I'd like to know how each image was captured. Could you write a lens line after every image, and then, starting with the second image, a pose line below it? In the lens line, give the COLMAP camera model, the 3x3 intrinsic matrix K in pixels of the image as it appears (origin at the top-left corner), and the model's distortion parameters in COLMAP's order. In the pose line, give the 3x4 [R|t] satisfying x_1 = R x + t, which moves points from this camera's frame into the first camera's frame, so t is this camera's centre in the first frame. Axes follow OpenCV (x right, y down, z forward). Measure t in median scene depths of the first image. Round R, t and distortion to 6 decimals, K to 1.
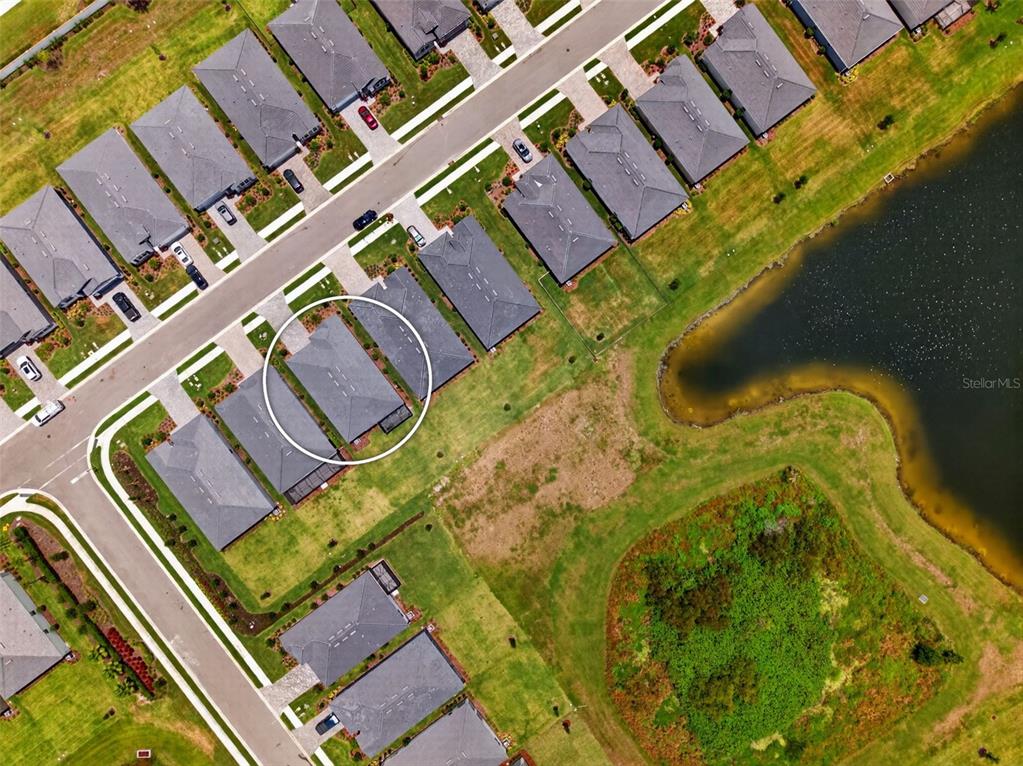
lens RADIAL K [[684.2, 0, 514.0], [0, 684.2, 384.0], [0, 0, 1]] dist [0.043859, -0.054212]
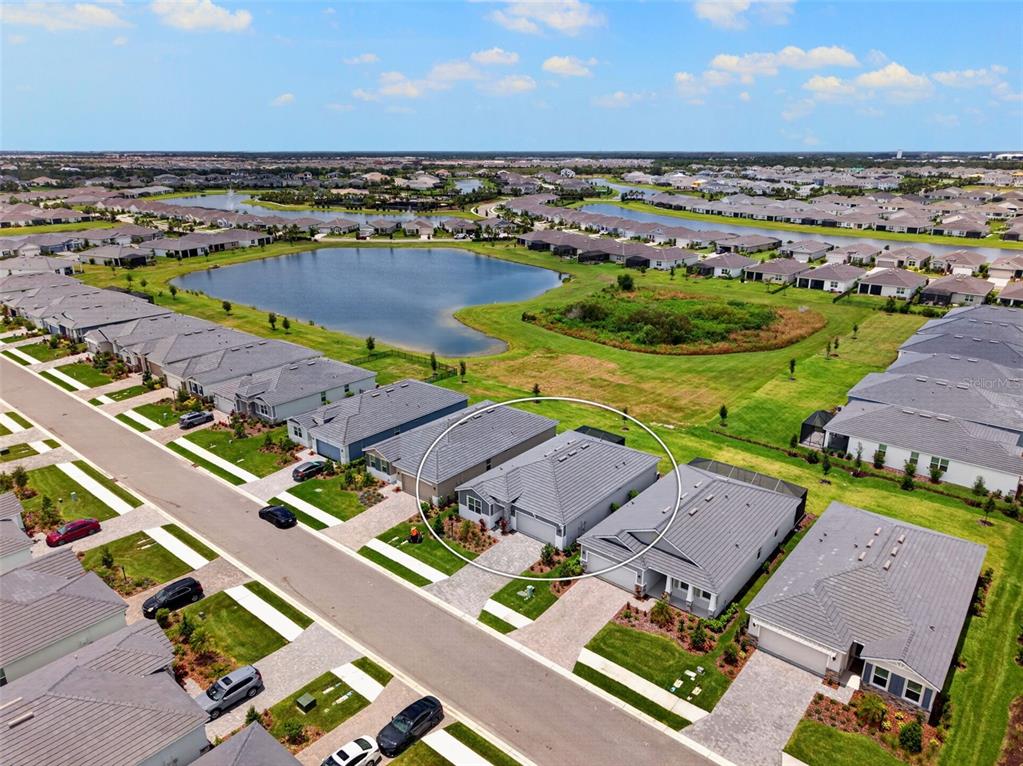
lens RADIAL K [[684.2, 0, 514.0], [0, 684.2, 384.0], [0, 0, 1]] dist [0.043859, -0.054212]
pose [[-0.229859, -0.335001, 0.913750, -0.729958], [0.973202, -0.072882, 0.218094, -0.166250], [-0.006466, 0.939395, 0.342777, 0.710576]]
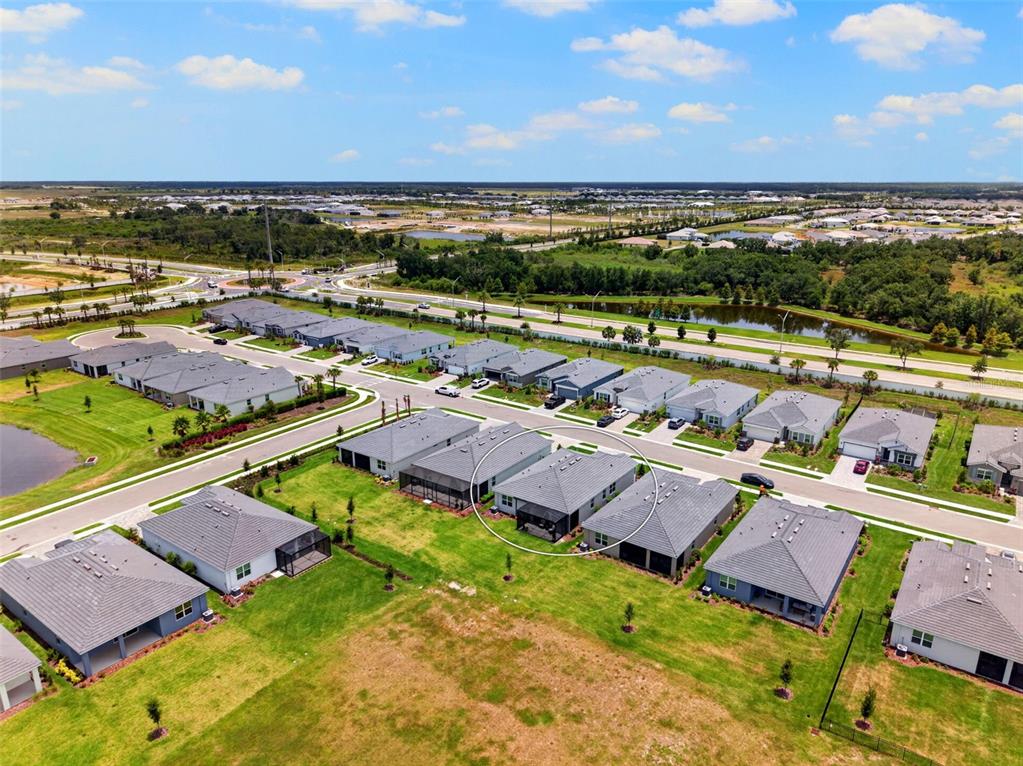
lens RADIAL K [[685.1, 0, 508.1], [0, 685.1, 382.7], [0, 0, 1]] dist [0.054271, -0.054361]
pose [[0.291056, 0.249122, -0.923702, 0.423052], [-0.956628, 0.088087, -0.277675, 0.261517], [0.012191, 0.964458, 0.263955, 0.668835]]
